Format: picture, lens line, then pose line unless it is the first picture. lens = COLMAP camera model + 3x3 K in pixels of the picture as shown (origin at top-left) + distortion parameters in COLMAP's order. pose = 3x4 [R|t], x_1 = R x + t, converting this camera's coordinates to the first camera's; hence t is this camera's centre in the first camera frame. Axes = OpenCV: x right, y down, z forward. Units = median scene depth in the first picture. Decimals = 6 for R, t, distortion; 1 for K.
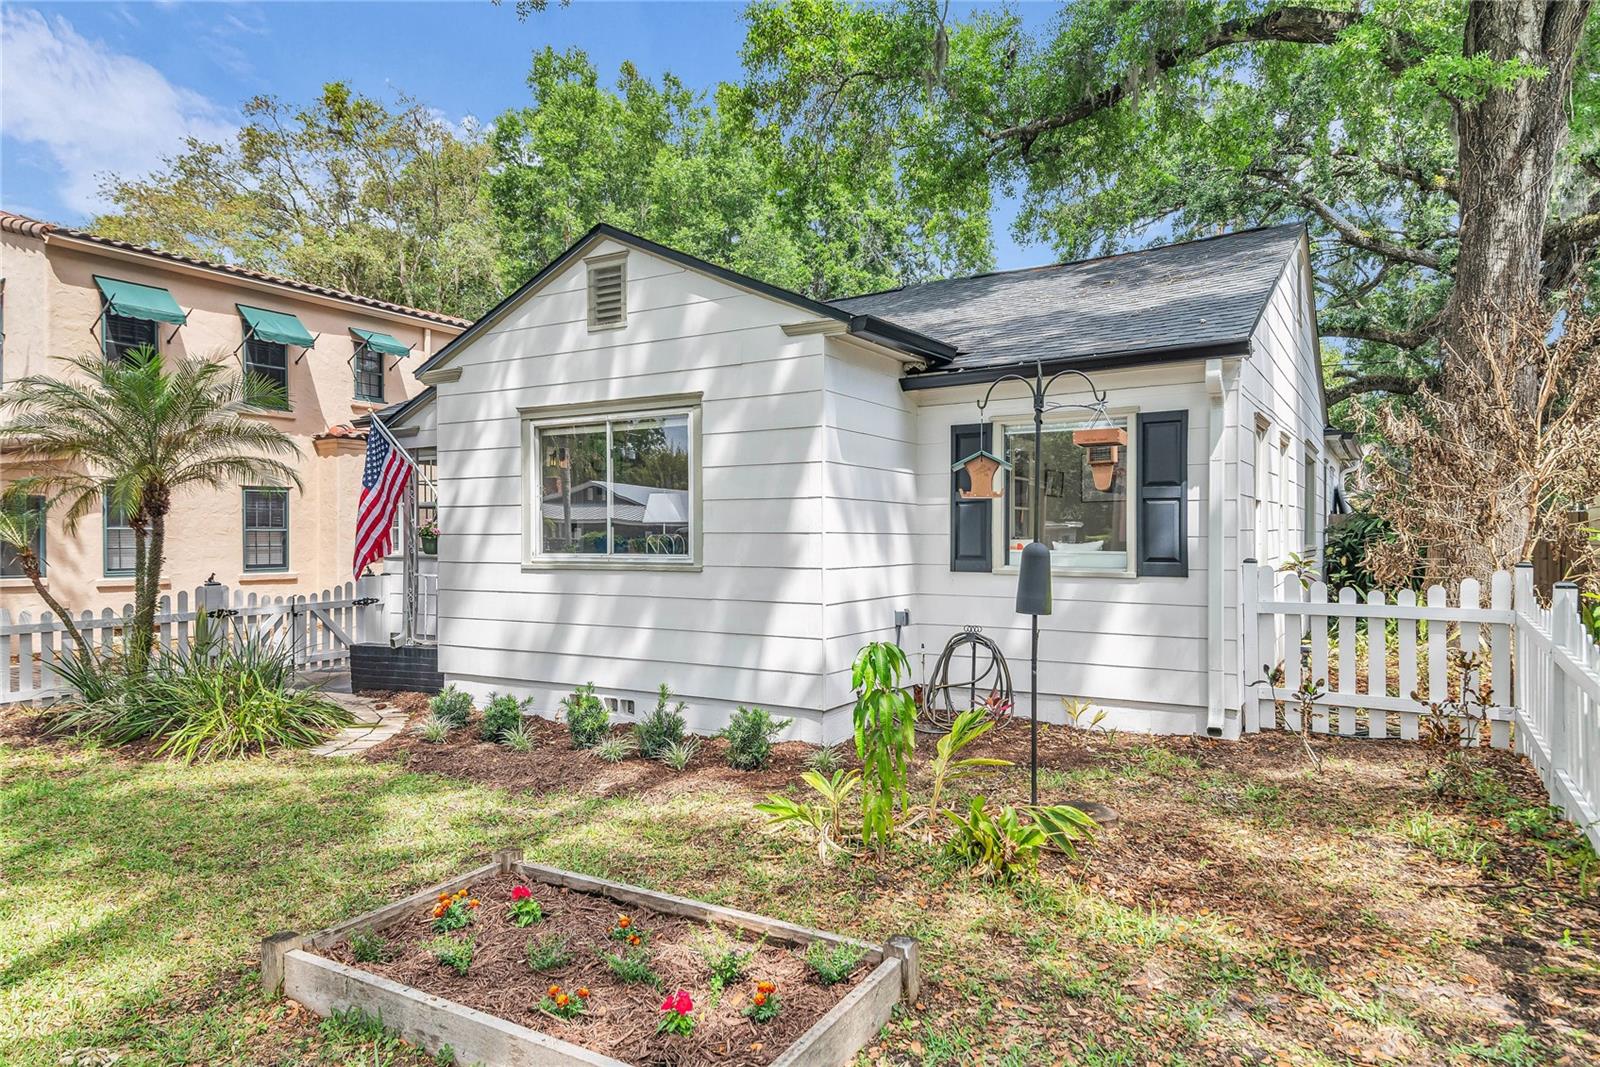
lens RADIAL K [[995.1, 0, 800.0], [0, 995.1, 533.5], [0, 0, 1]] dist [0.000859, 0.000076]
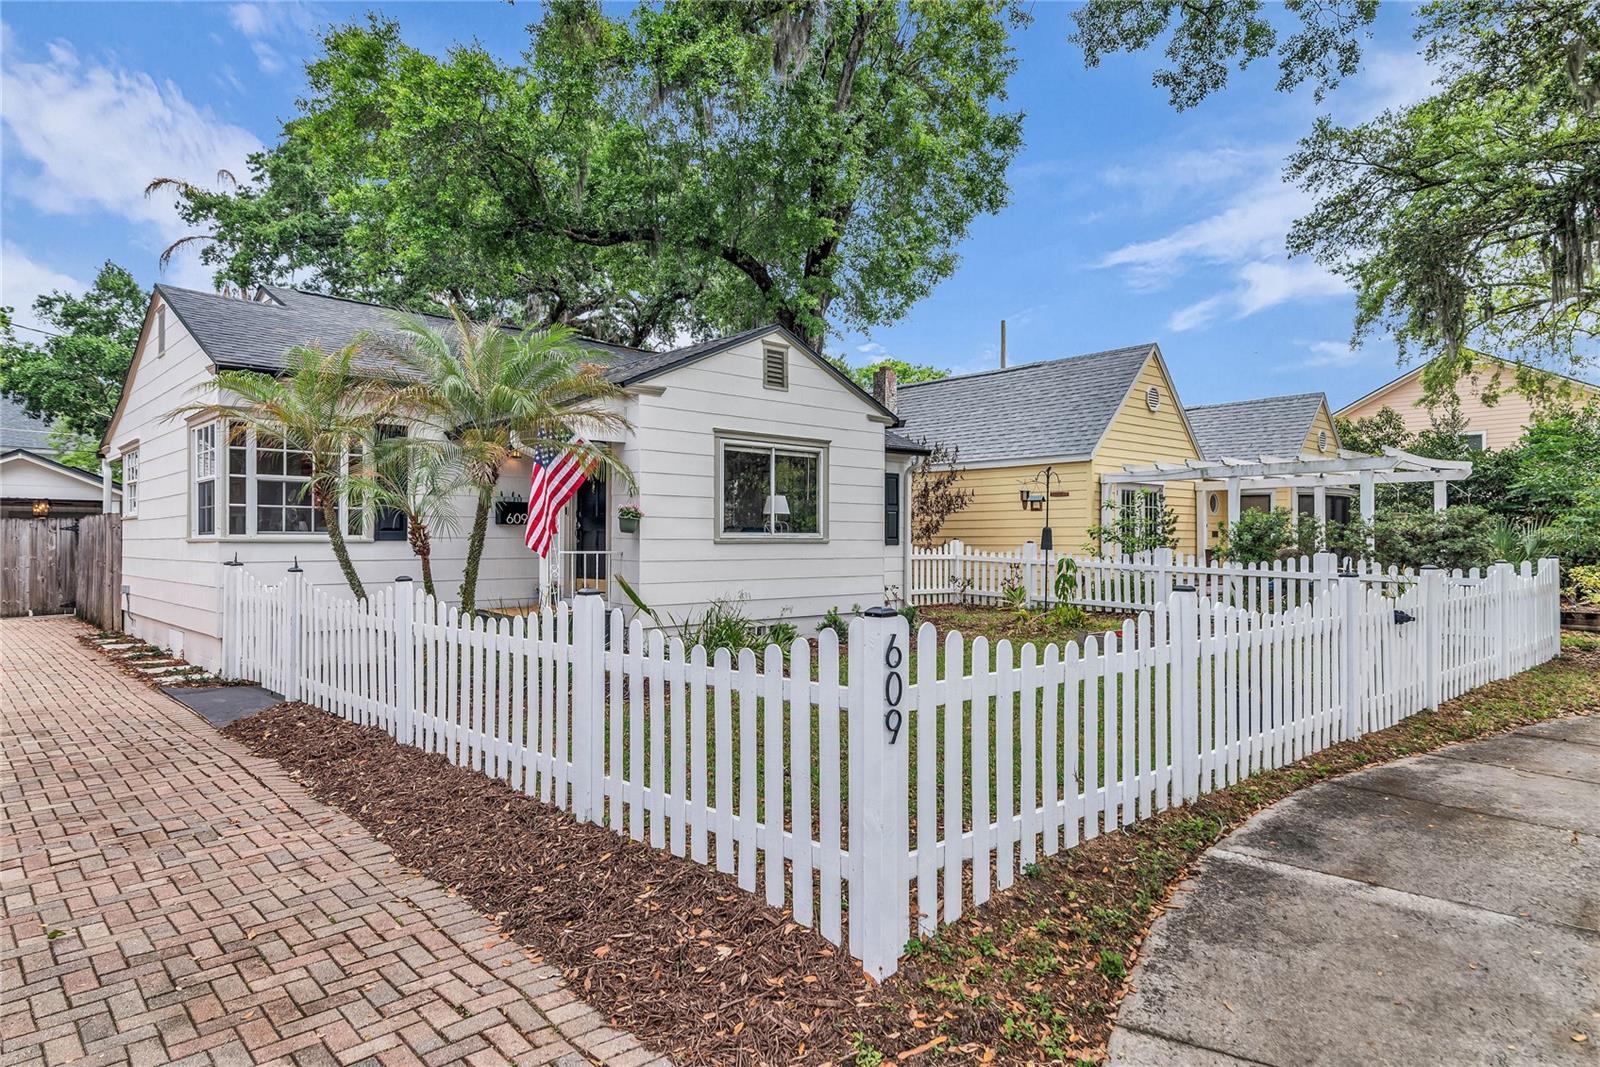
lens RADIAL K [[995.1, 0, 800.0], [0, 995.1, 533.5], [0, 0, 1]] dist [0.000859, 0.000076]
pose [[0.304883, 0.025179, 0.952057, -1.663407], [-0.006731, 0.999682, -0.024283, 0.059095], [-0.952366, 0.000995, 0.304956, 0.482053]]
